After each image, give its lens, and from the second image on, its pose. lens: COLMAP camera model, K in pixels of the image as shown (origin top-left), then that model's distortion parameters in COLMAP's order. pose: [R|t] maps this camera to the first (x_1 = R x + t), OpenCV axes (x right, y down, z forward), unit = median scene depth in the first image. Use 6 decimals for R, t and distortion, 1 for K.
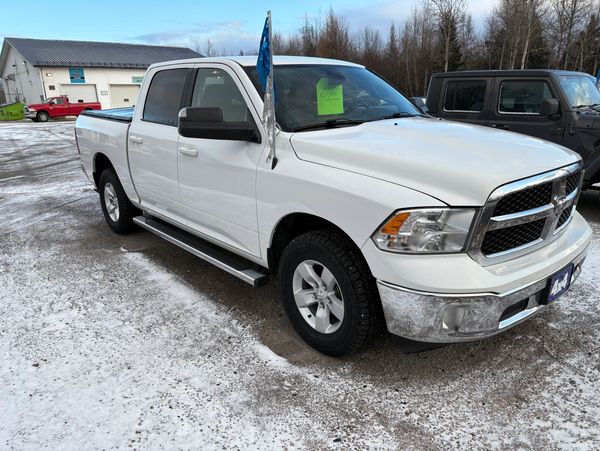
lens RADIAL K [[455.9, 0, 308.7], [0, 455.9, 229.8], [0, 0, 1]] dist [0.037673, -0.031529]
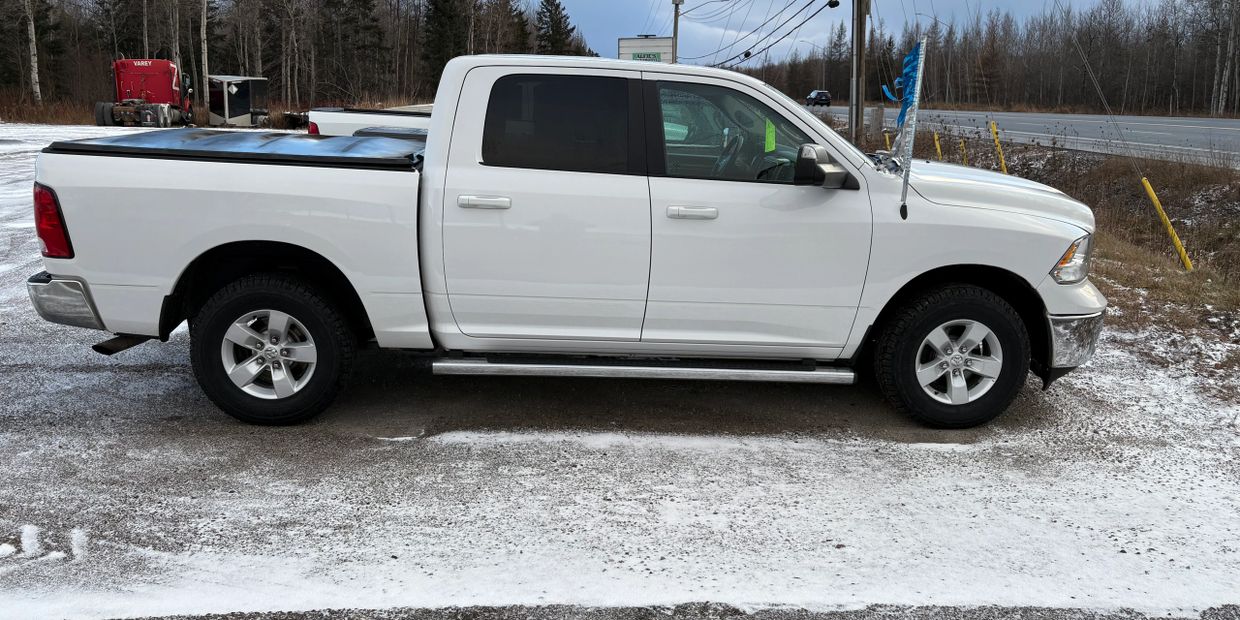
lens RADIAL K [[932.0, 0, 623.3], [0, 932.0, 306.5], [0, 0, 1]] dist [0.032746, -0.022560]
pose [[0.612617, -0.141227, 0.777661, -1.462872], [0.191128, 0.981176, 0.027621, -0.106288], [-0.766923, 0.131711, 0.628077, 0.309580]]
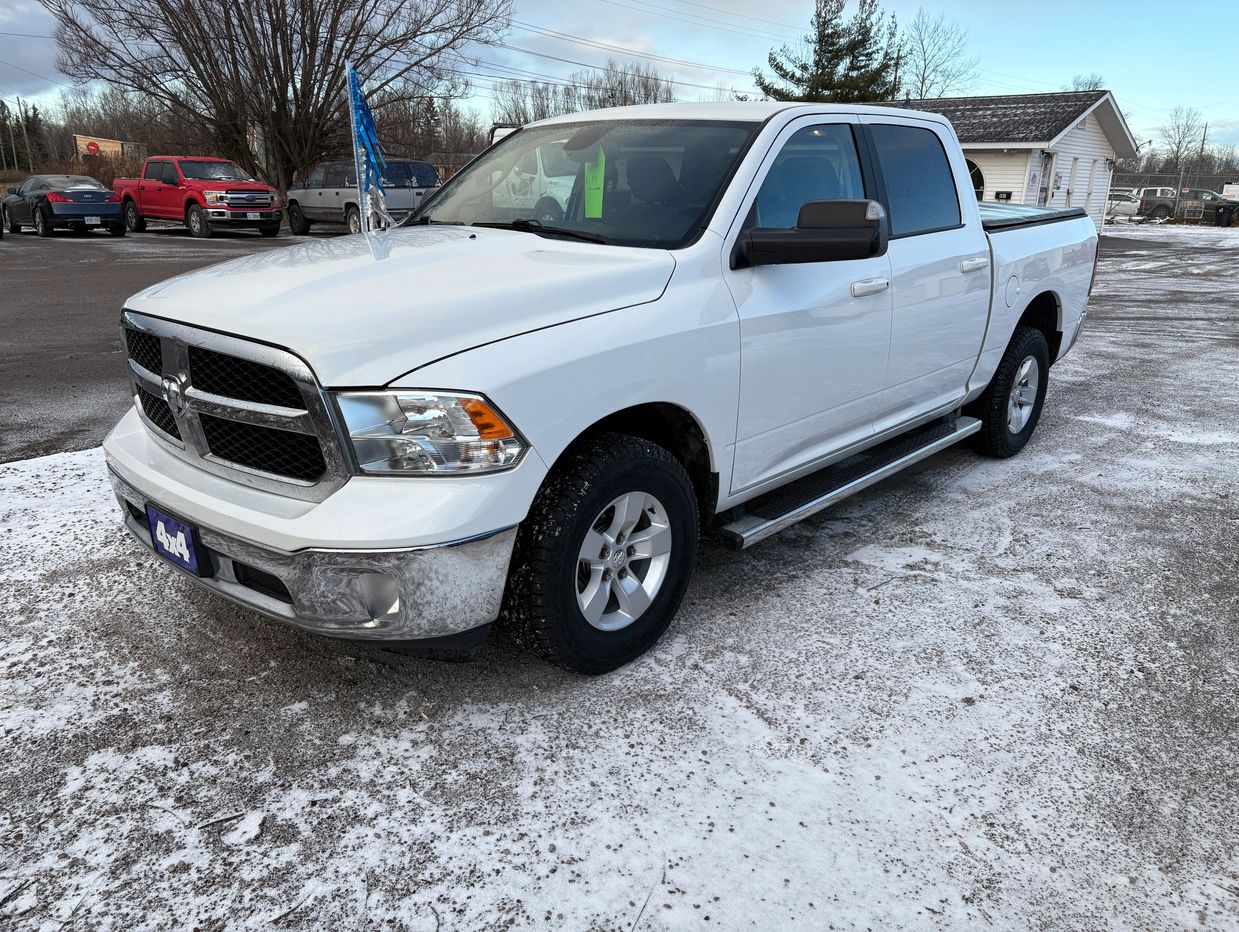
lens RADIAL K [[941.4, 0, 613.6], [0, 941.4, 465.0], [0, 0, 1]] dist [0.037673, -0.031529]
pose [[0.108017, 0.314768, -0.943002, 1.288196], [-0.304808, 0.913354, 0.269957, -0.330110], [0.946269, 0.258275, 0.194601, 0.998515]]
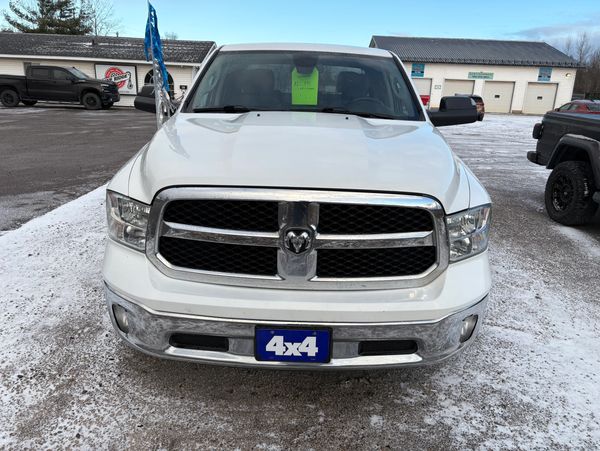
lens RADIAL K [[455.9, 0, 302.1], [0, 455.9, 227.8], [0, 0, 1]] dist [0.037673, -0.031529]
pose [[0.739860, 0.245010, -0.626560, 0.774556], [-0.243060, 0.965767, 0.090641, -0.106053], [0.627319, 0.085230, 0.774084, 0.344200]]
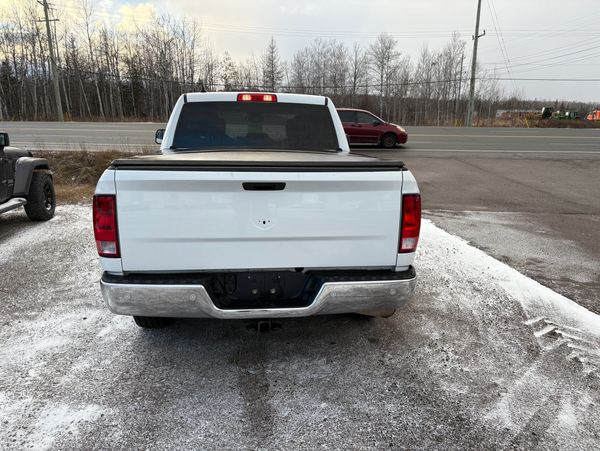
lens RADIAL K [[455.9, 0, 300.1], [0, 455.9, 226.2], [0, 0, 1]] dist [0.037673, -0.031529]
pose [[-0.814084, -0.119201, 0.568382, -1.205080], [0.170586, 0.886453, 0.430235, -0.741915], [-0.555128, 0.447205, -0.701313, 2.504512]]
